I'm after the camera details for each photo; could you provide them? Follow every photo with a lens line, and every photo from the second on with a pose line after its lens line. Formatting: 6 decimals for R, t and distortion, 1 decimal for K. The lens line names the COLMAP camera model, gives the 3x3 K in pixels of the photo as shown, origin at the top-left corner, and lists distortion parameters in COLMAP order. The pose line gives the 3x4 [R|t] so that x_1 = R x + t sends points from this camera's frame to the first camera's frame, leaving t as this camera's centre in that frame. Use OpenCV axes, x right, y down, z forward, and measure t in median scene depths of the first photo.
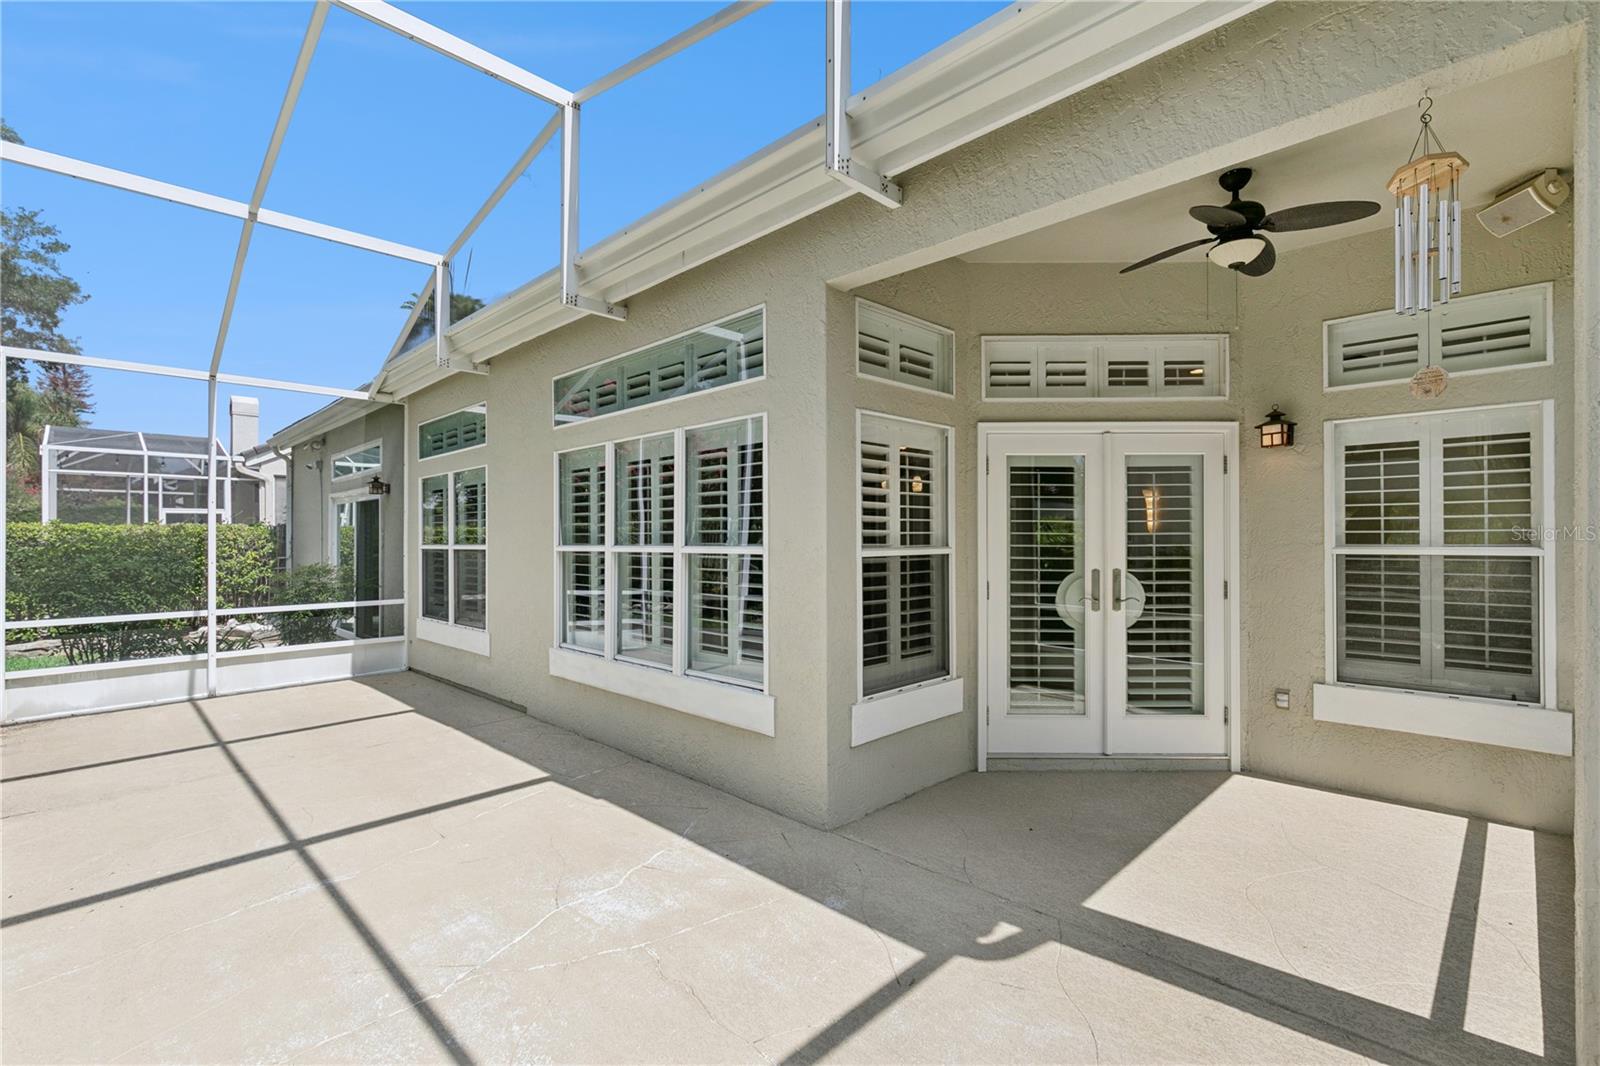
lens RADIAL K [[716.2, 0, 808.8], [0, 716.2, 539.9], [0, 0, 1]] dist [0.000694, 0.000576]
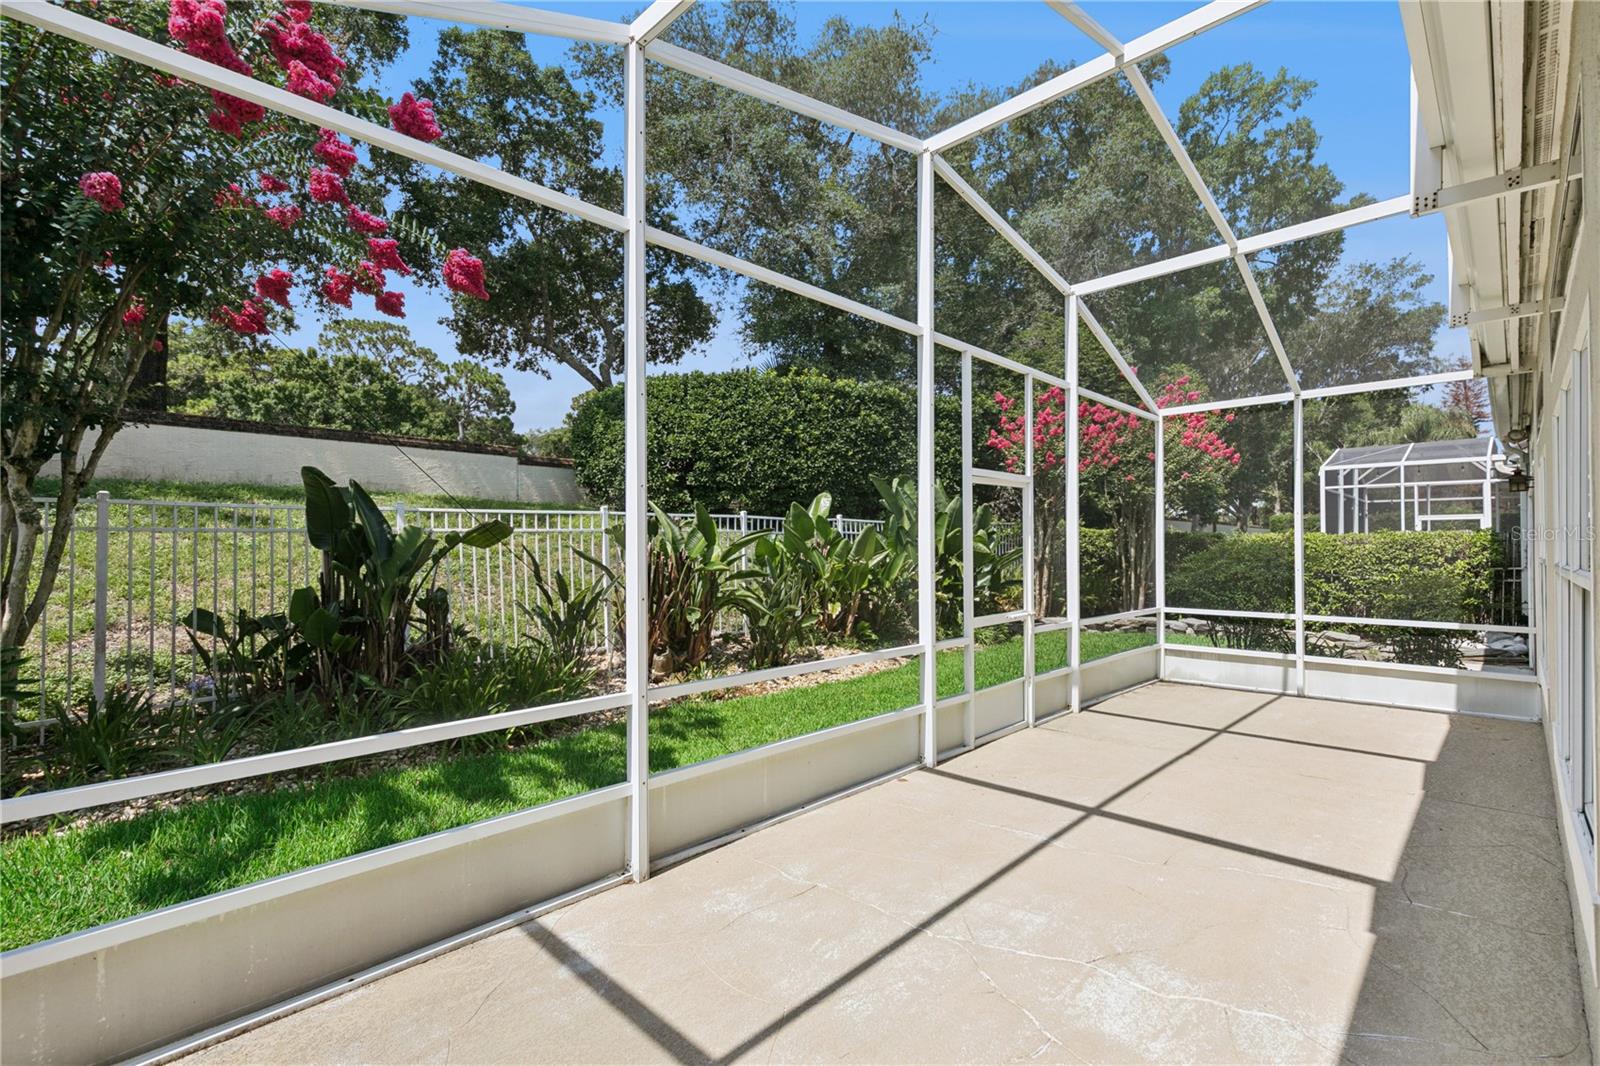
lens RADIAL K [[716.2, 0, 808.1], [0, 716.2, 529.0], [0, 0, 1]] dist [0.000694, 0.000576]
pose [[-0.004137, -0.019954, -0.999792, 0.336455], [-0.001858, 0.999799, -0.019946, -0.009035], [0.999990, 0.001775, -0.004174, 0.385945]]
